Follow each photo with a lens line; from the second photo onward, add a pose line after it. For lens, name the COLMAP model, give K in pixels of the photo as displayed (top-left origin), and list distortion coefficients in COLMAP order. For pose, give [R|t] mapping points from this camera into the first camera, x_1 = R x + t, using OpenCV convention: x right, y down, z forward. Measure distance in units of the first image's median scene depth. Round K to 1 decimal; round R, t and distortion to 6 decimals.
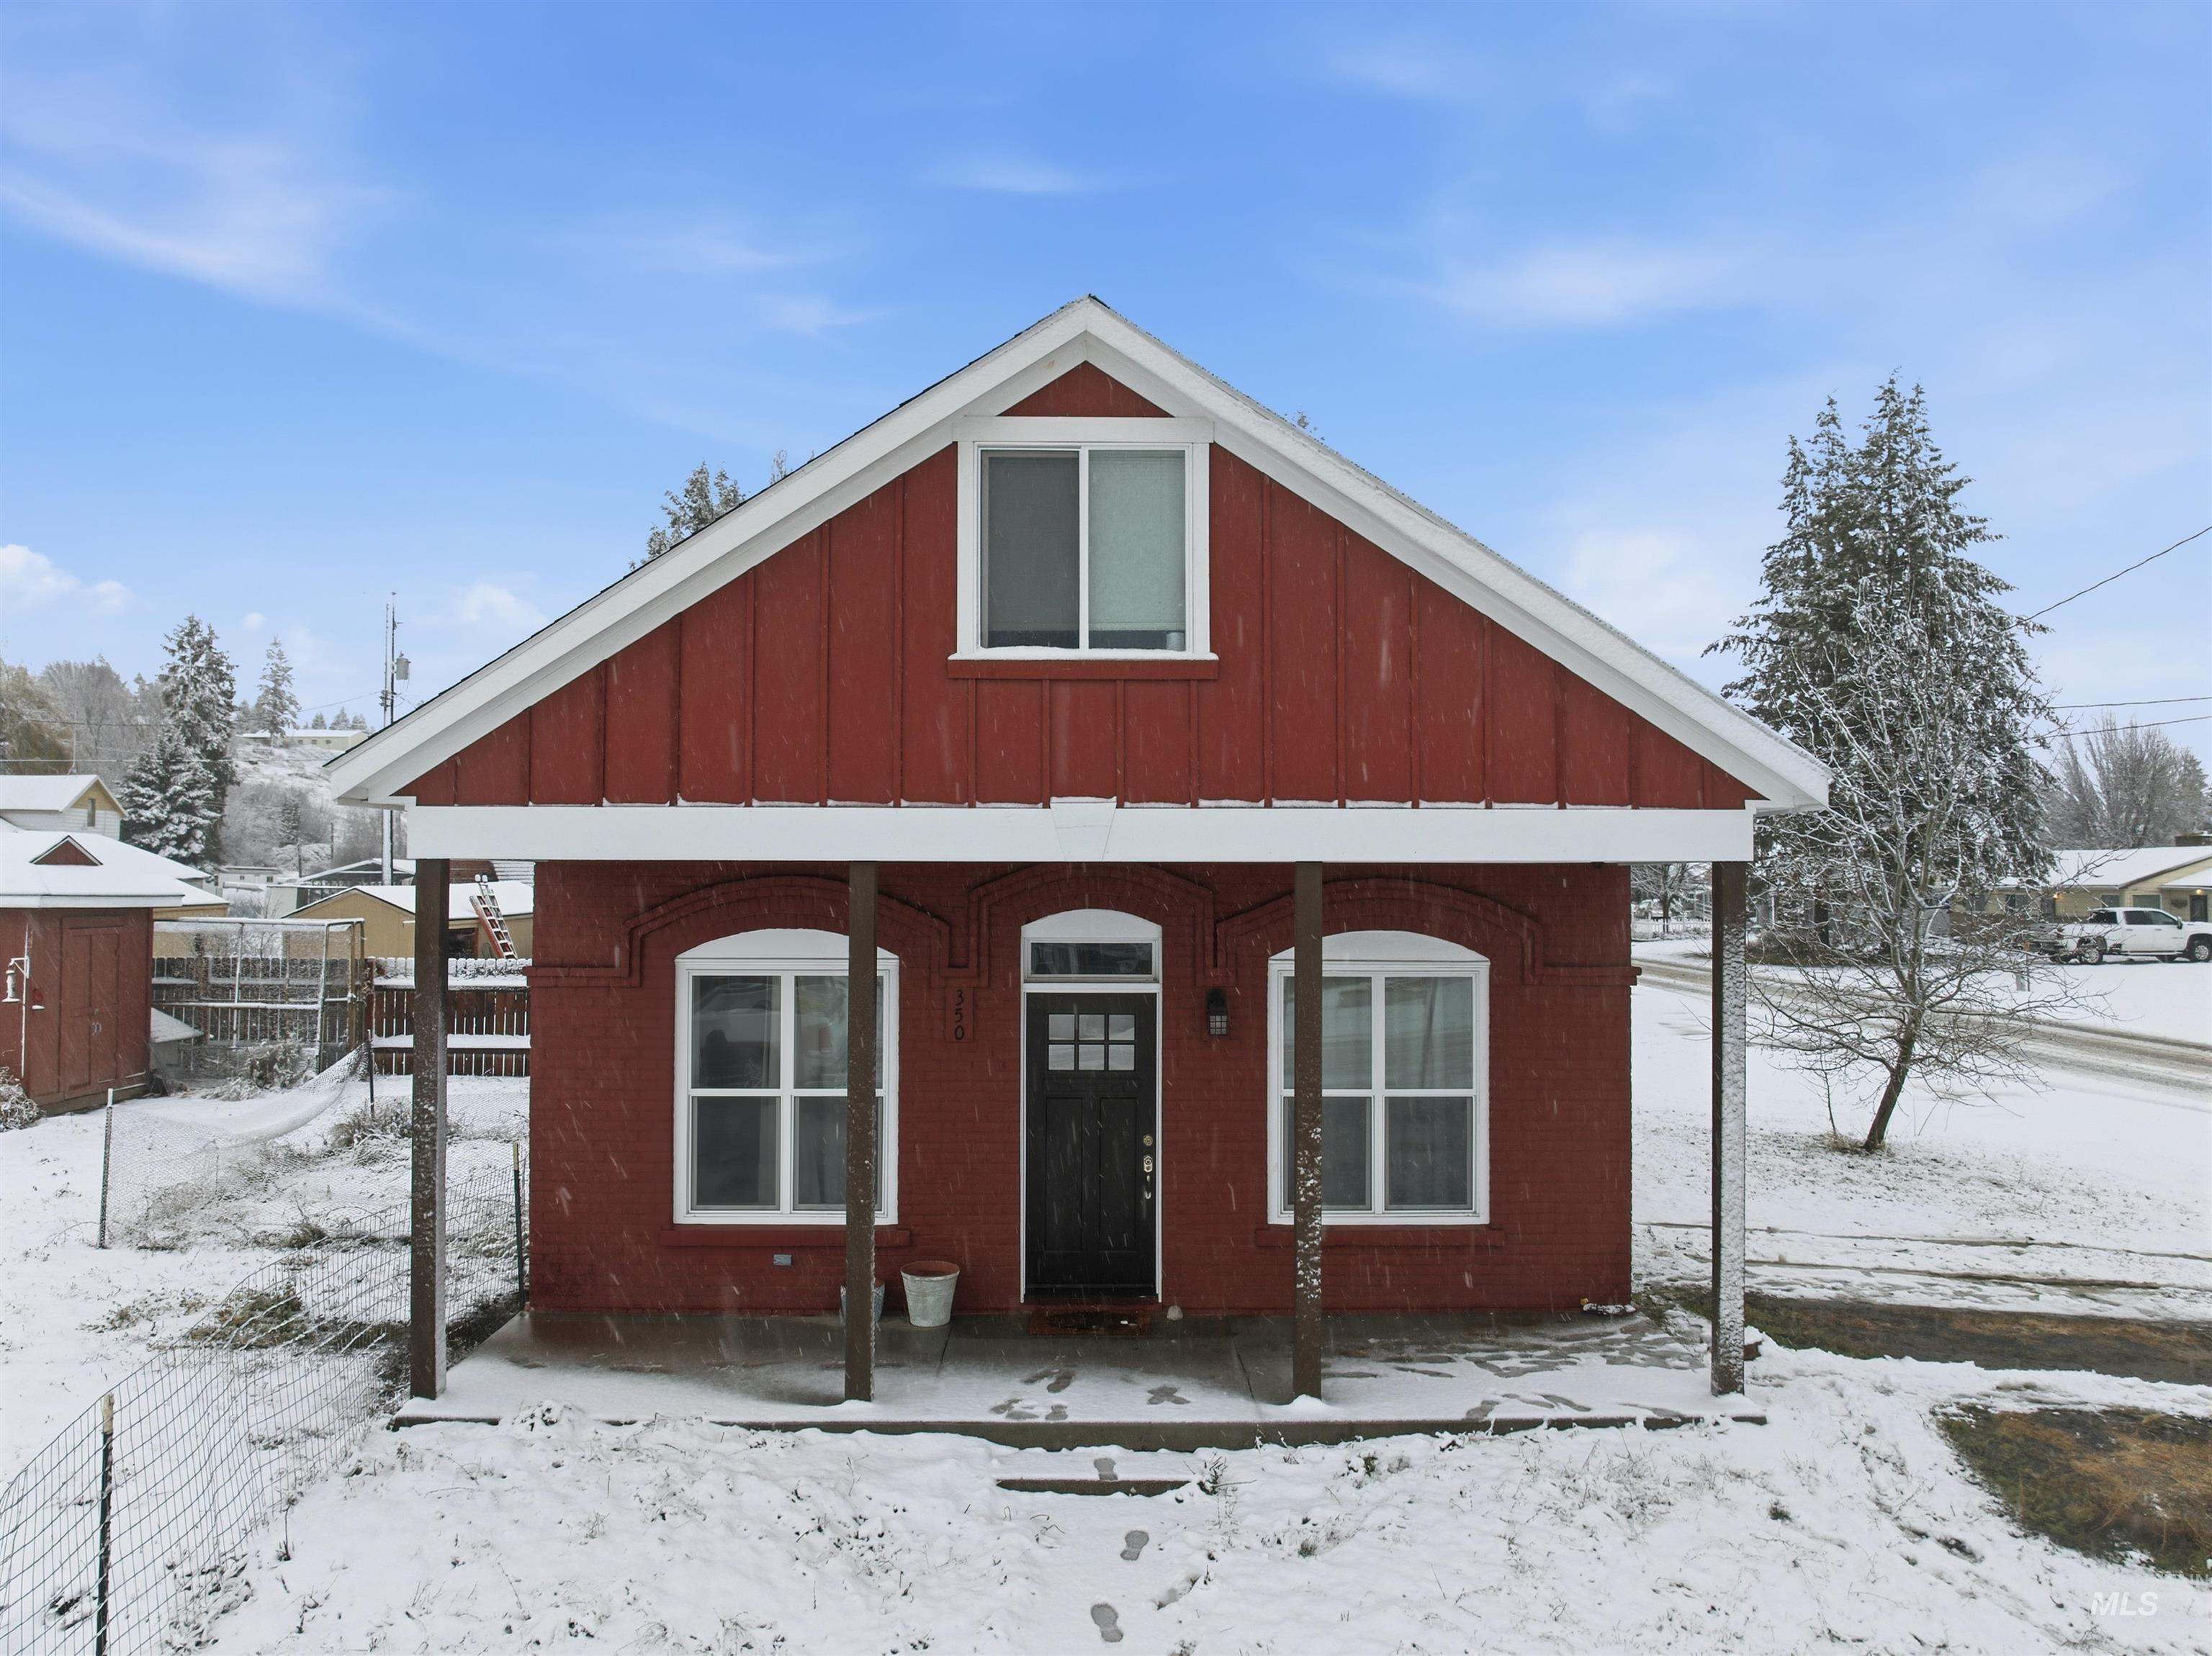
lens RADIAL K [[1559.1, 0, 1122.5], [0, 1559.1, 826.8], [0, 0, 1]] dist [-0.038236, 0.001569]
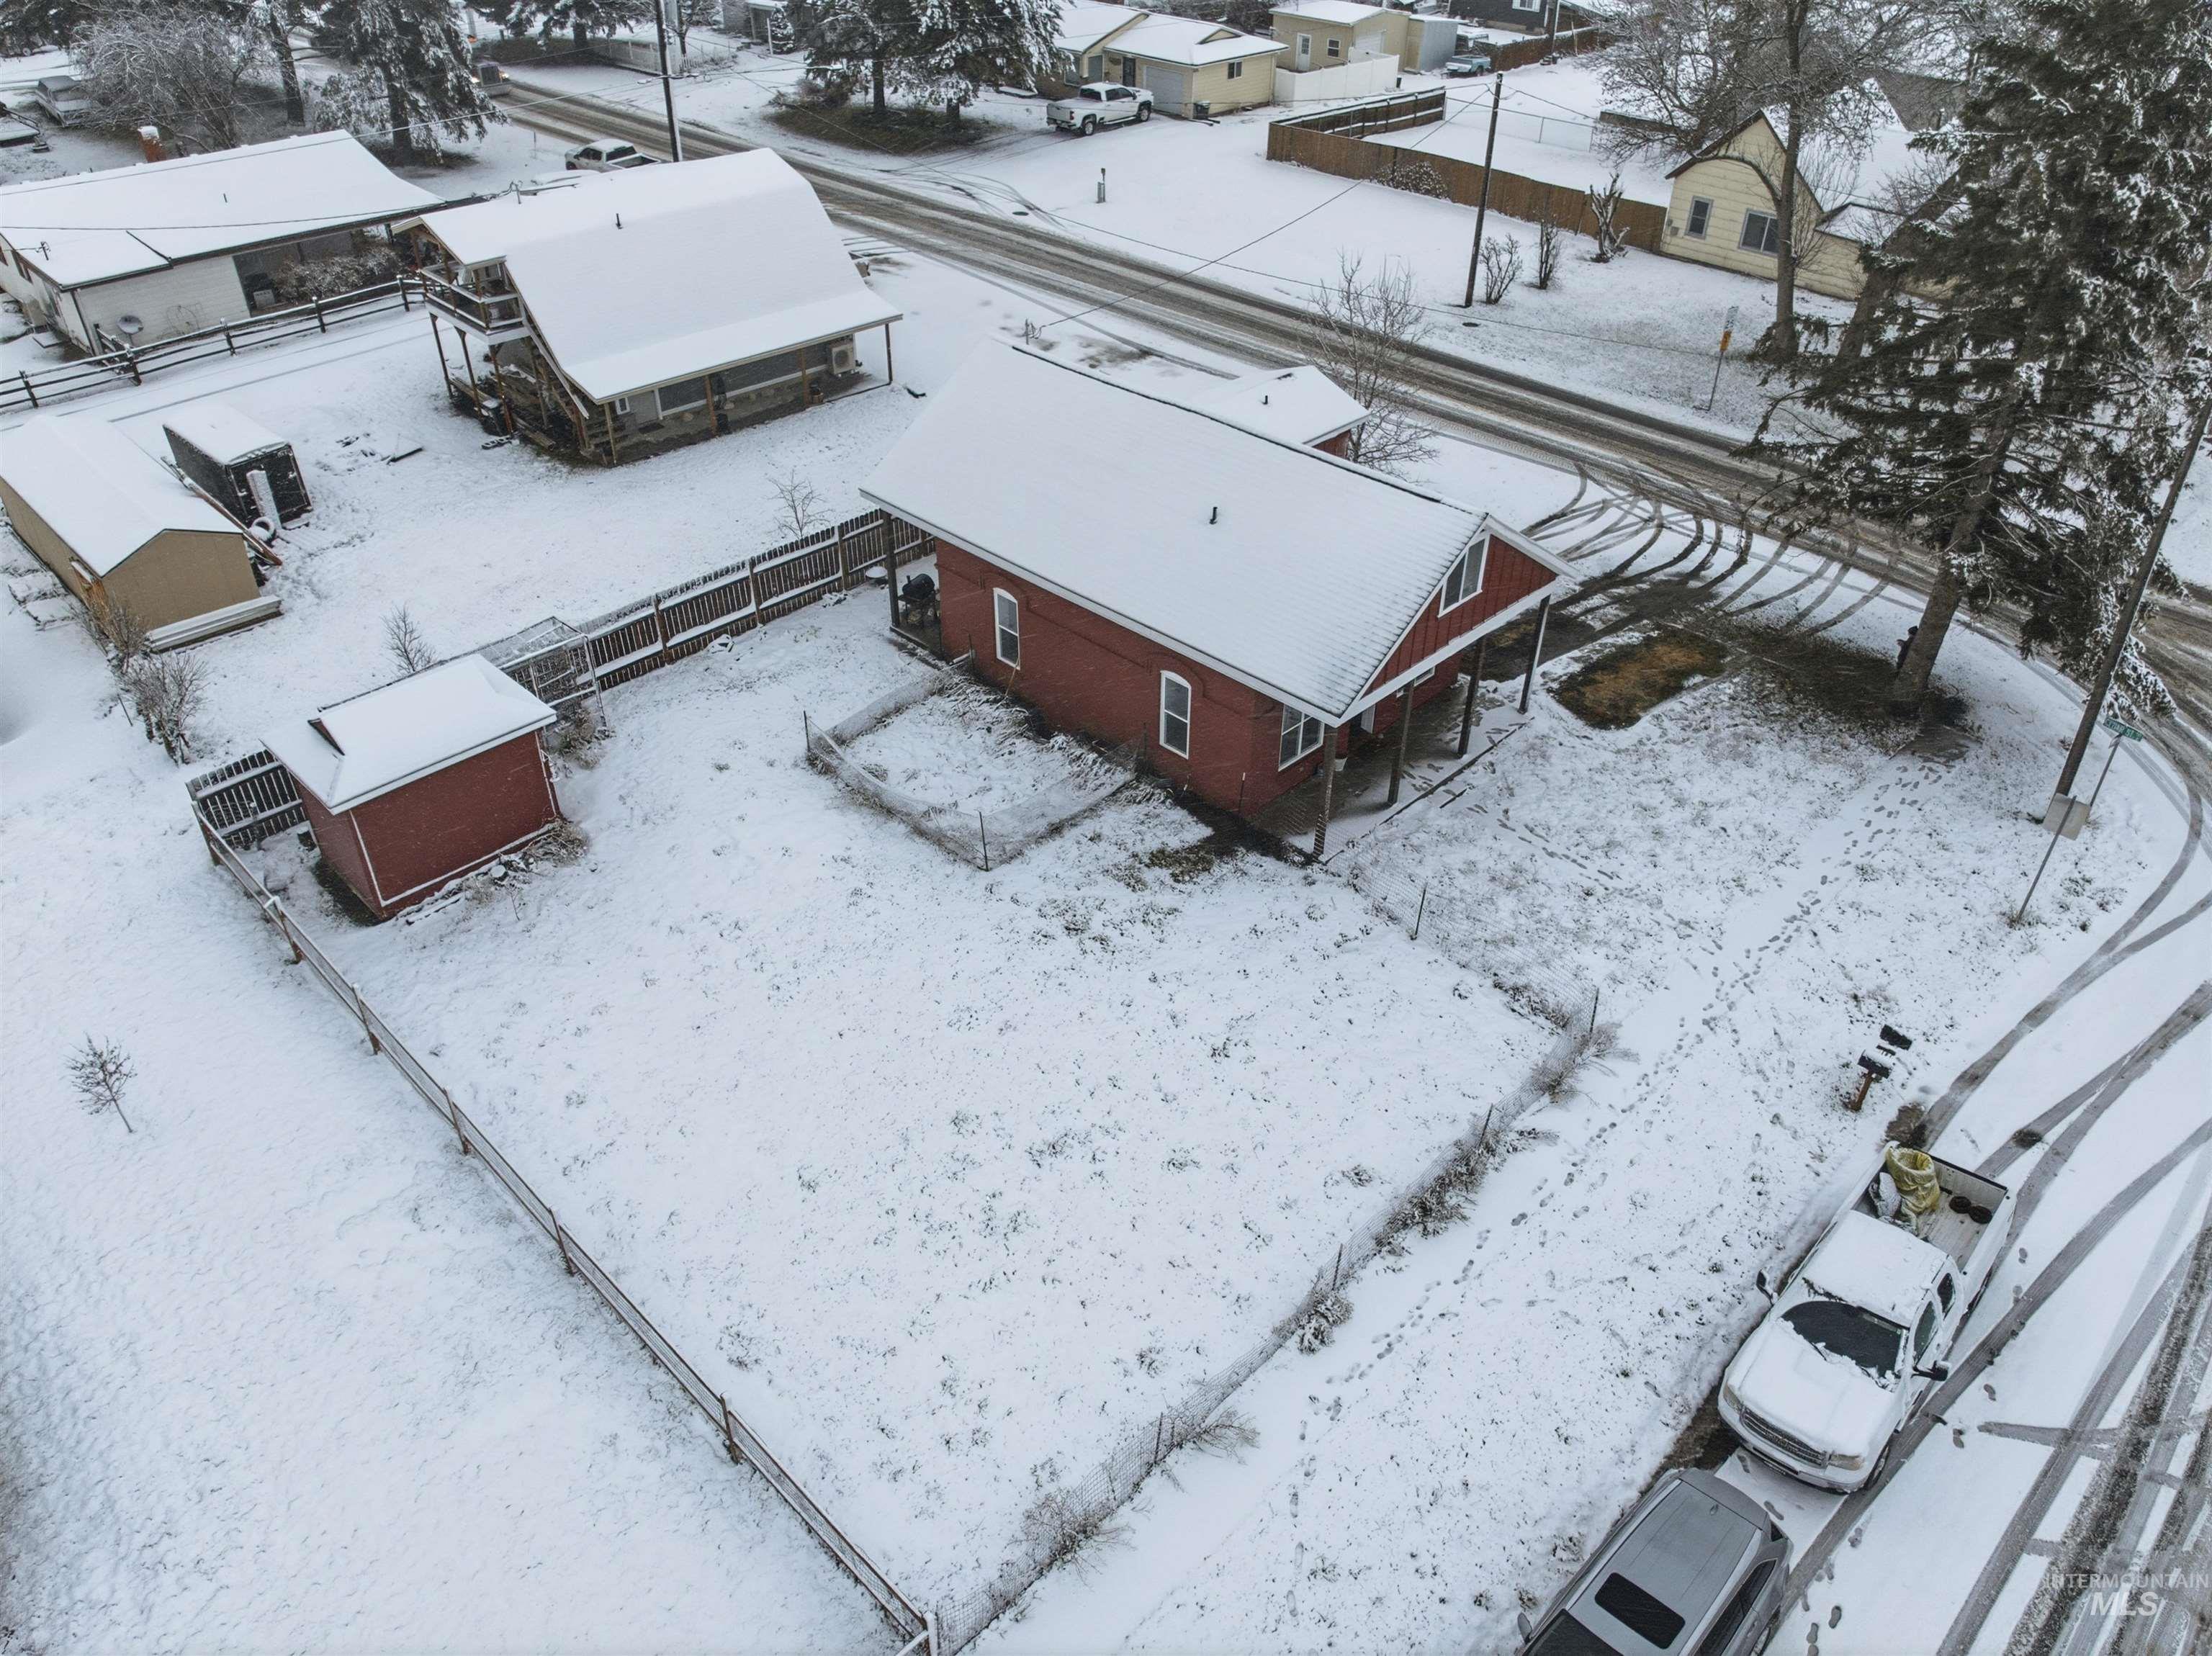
lens RADIAL K [[1568.2, 0, 1116.9], [0, 1568.2, 822.6], [0, 0, 1]] dist [-0.050351, 0.012589]
pose [[0.710204, -0.411063, 0.571522, -2.692602], [-0.033404, 0.791235, 0.610600, -1.780846], [-0.703203, -0.452741, 0.548207, -0.573103]]
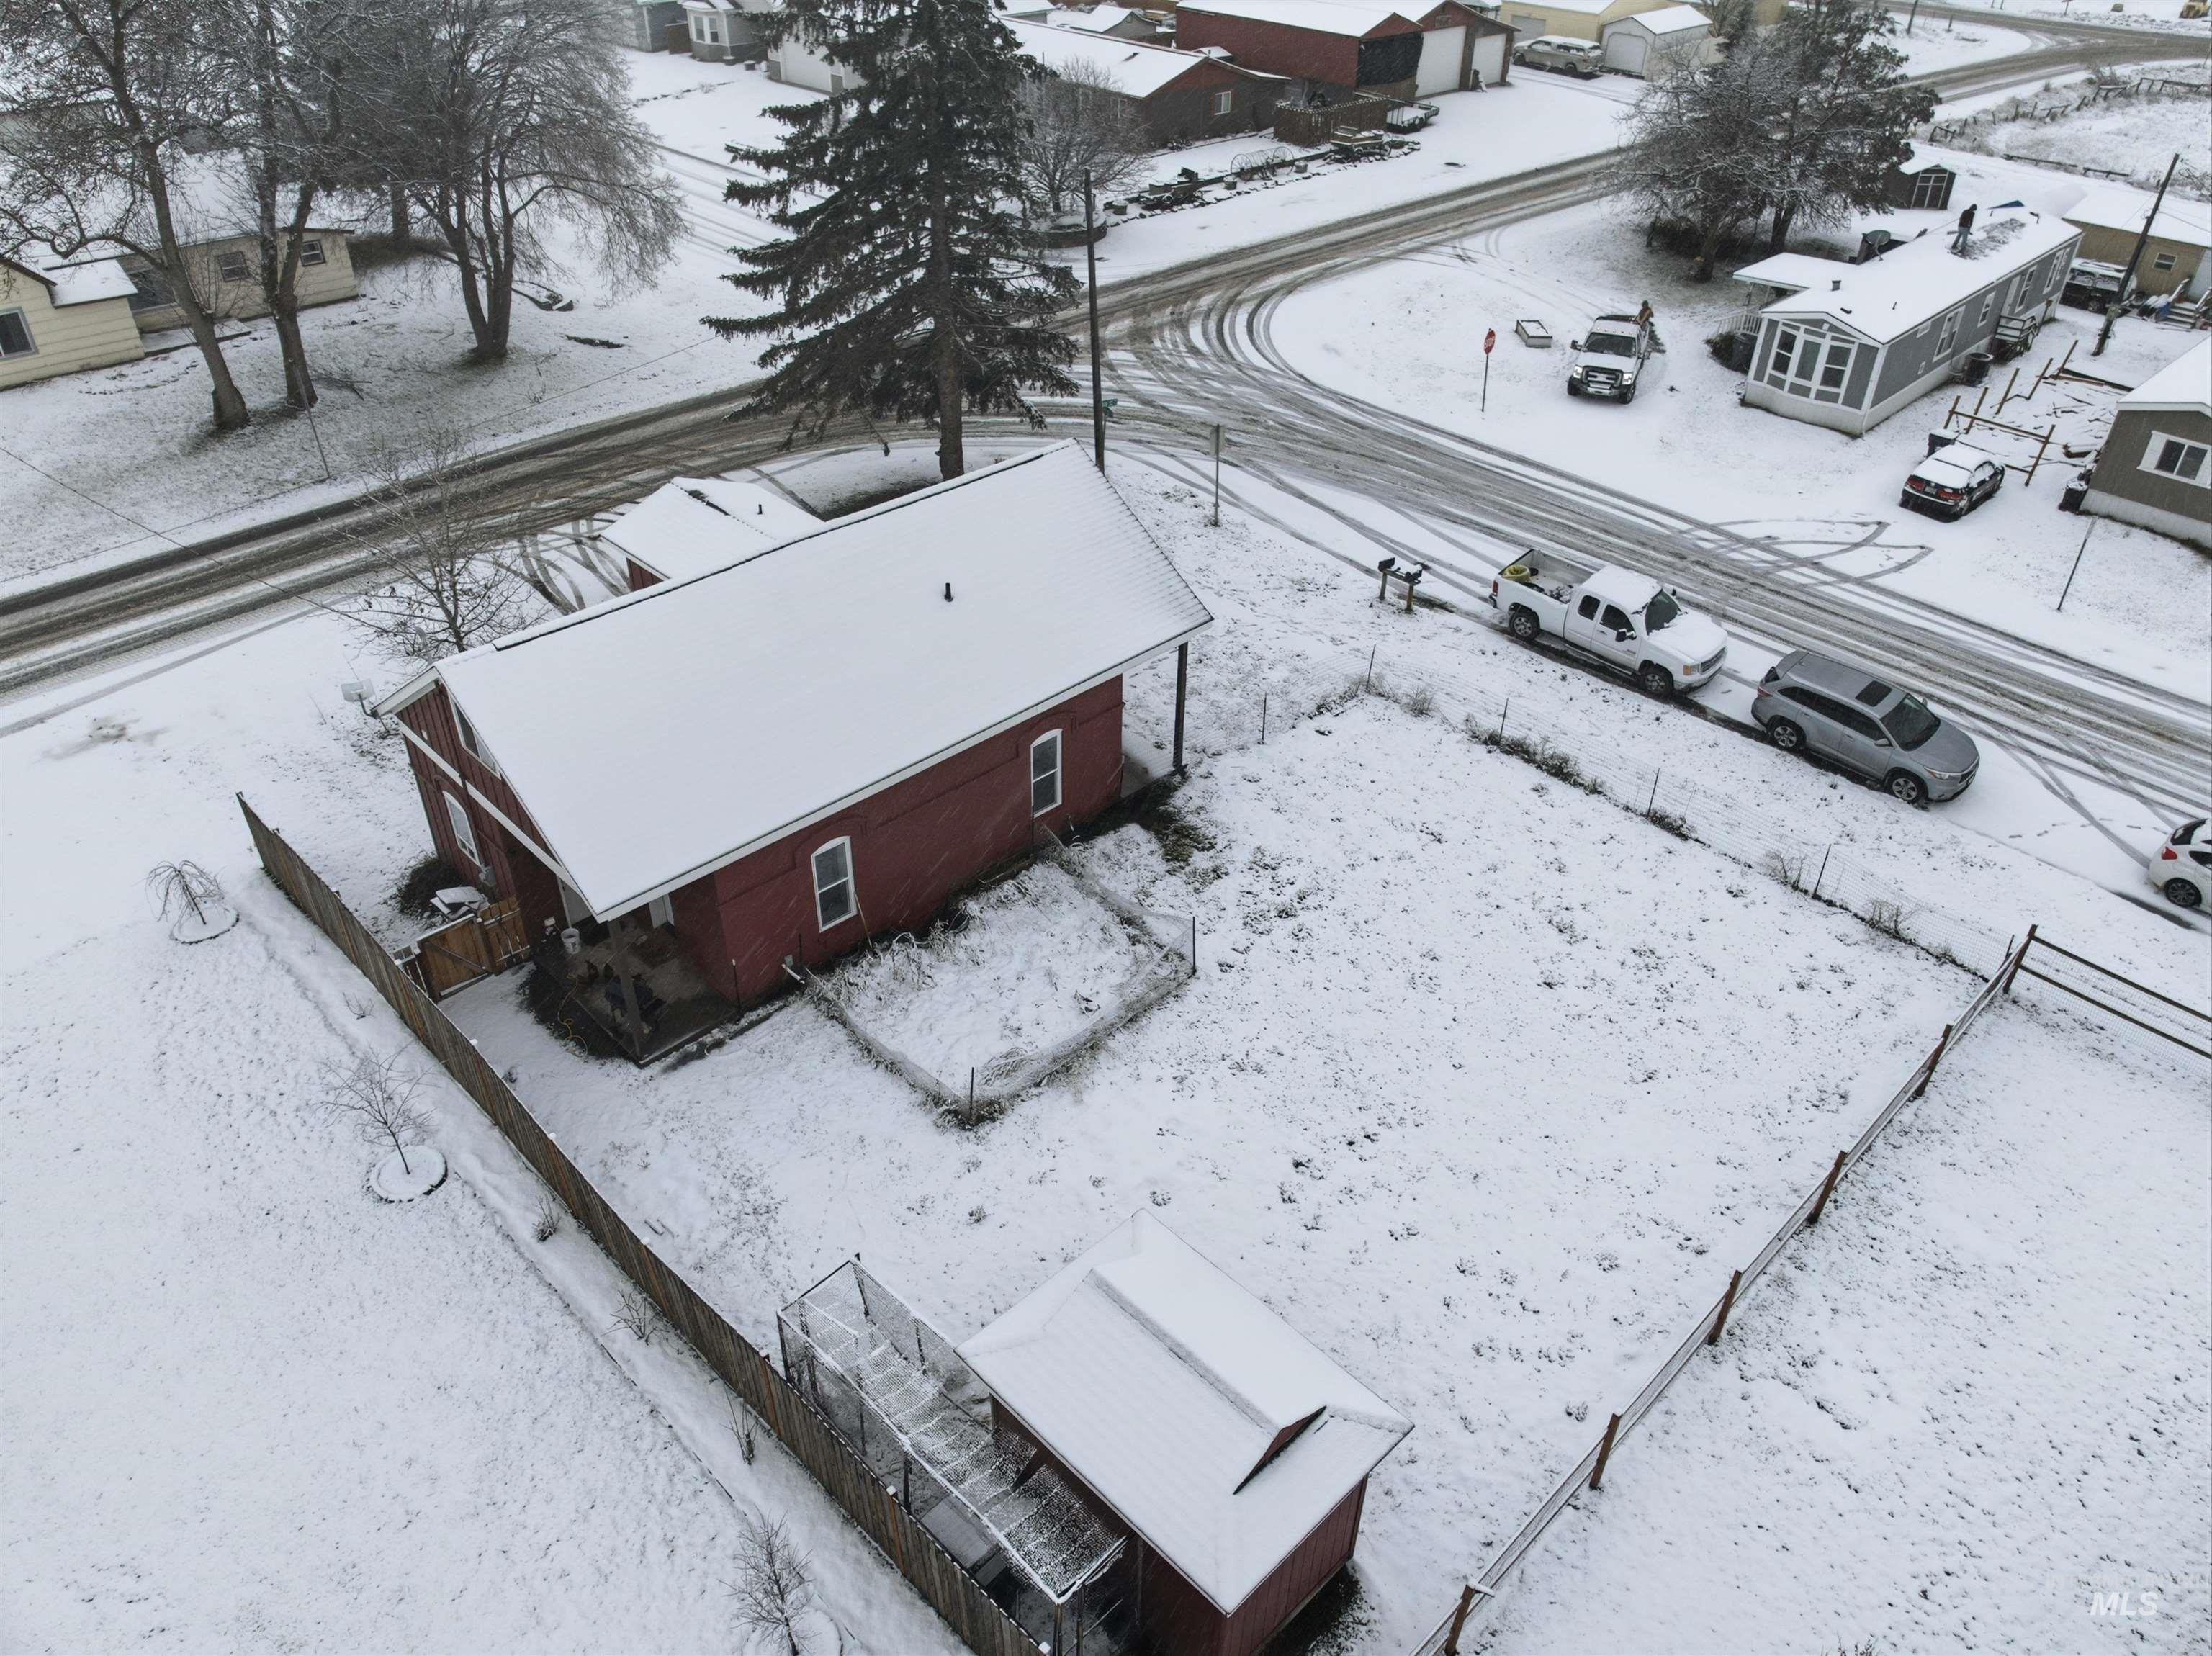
lens RADIAL K [[1568.2, 0, 1120.0], [0, 1568.2, 804.9], [0, 0, 1]] dist [-0.050351, 0.012589]
pose [[-0.689228, -0.427840, 0.584737, -2.609818], [-0.044943, 0.830732, 0.554855, -1.659200], [-0.723149, 0.356142, -0.591793, 3.356057]]
